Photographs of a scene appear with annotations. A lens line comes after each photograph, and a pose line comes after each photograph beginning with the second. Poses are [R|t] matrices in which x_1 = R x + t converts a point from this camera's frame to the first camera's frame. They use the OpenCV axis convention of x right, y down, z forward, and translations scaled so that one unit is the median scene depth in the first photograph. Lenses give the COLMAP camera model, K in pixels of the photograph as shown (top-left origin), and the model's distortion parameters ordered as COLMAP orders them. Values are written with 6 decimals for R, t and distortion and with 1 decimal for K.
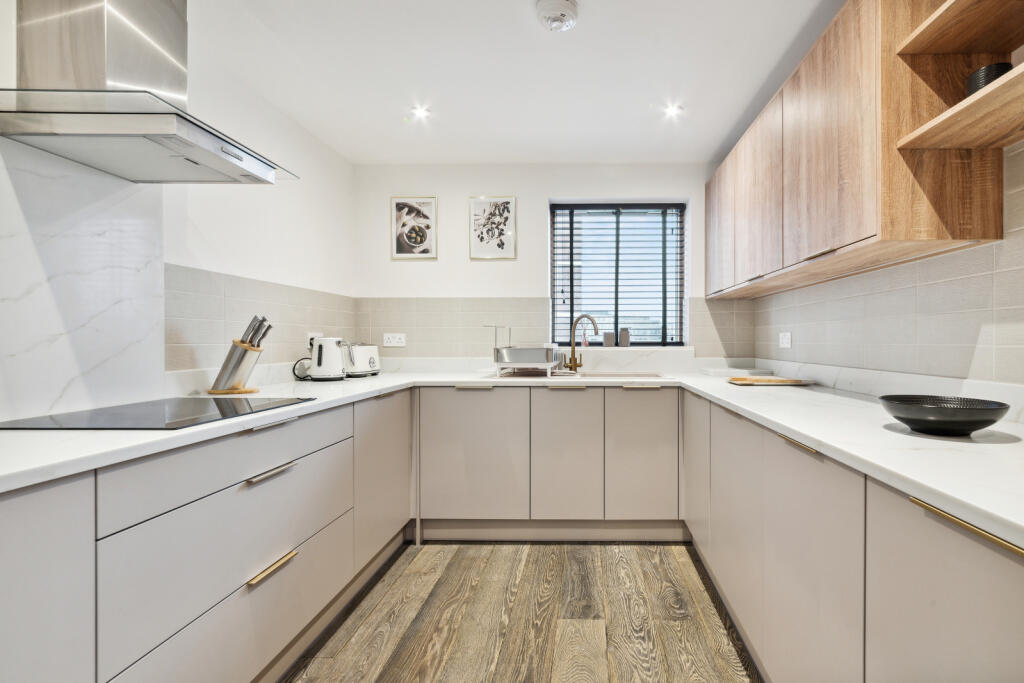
lens RADIAL K [[462.0, 0, 585.9], [0, 462.0, 343.7], [0, 0, 1]] dist [-0.008463, -0.000769]
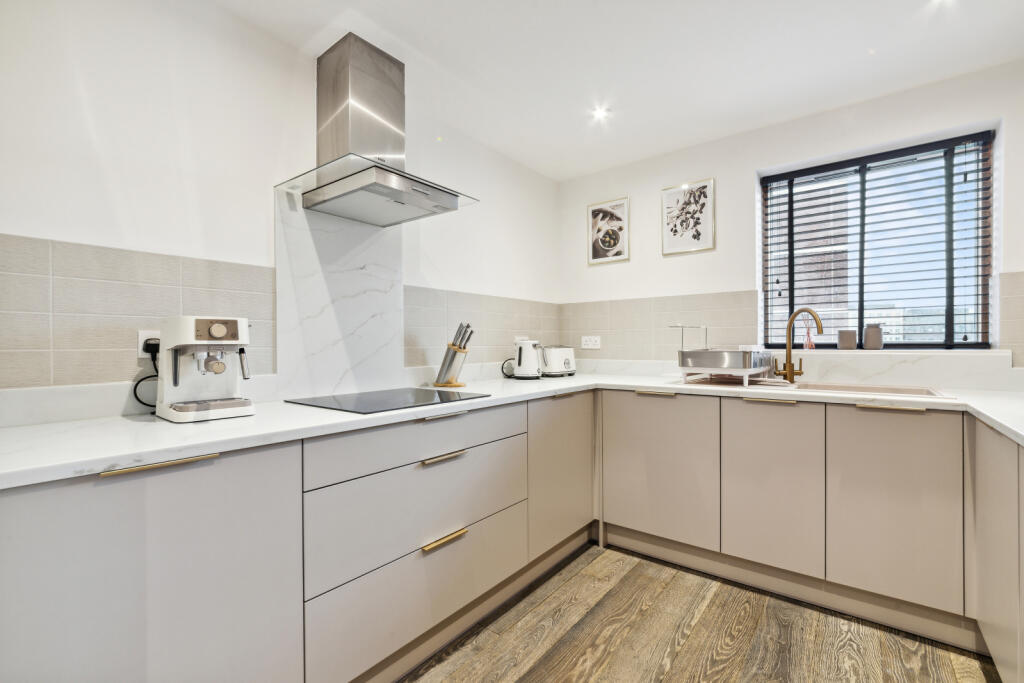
lens RADIAL K [[449.6, 0, 516.1], [0, 449.6, 346.1], [0, 0, 1]] dist [-0.006482, 0.001937]
pose [[0.793467, -0.001775, -0.608610, 0.085327], [0.002075, 0.999998, -0.000210, -0.000030], [0.608609, -0.001096, 0.793469, 0.117681]]
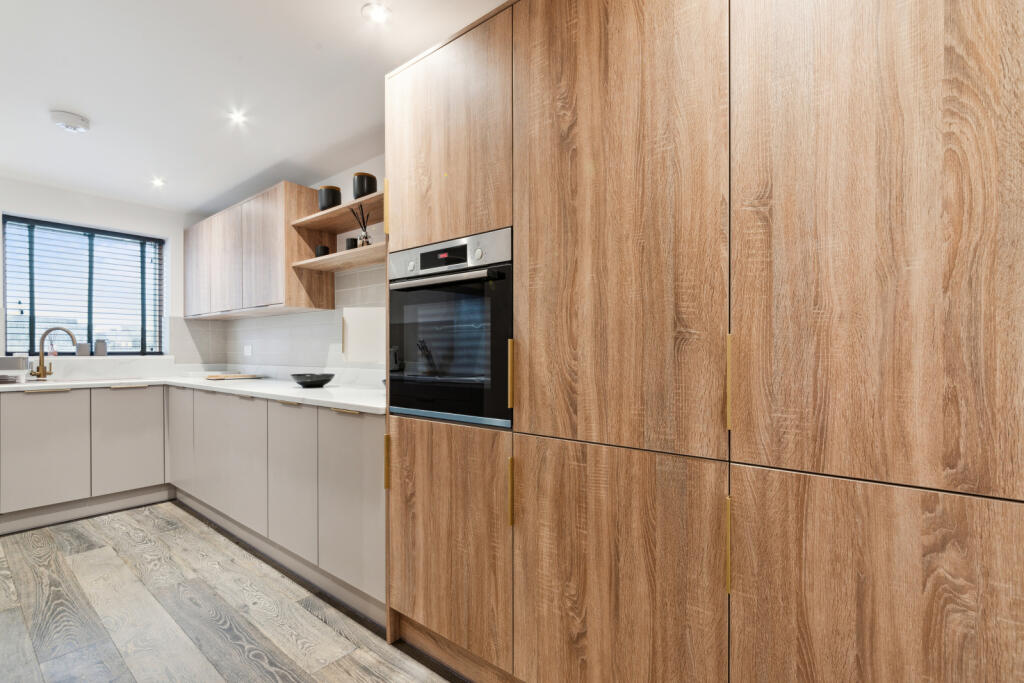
lens RADIAL K [[449.6, 0, 502.6], [0, 449.6, 355.4], [0, 0, 1]] dist [-0.006482, 0.001937]
pose [[0.626671, -0.004918, 0.779268, -0.202044], [0.004034, 0.999987, 0.003067, 0.007179], [-0.779274, 0.001222, 0.626683, -0.603206]]
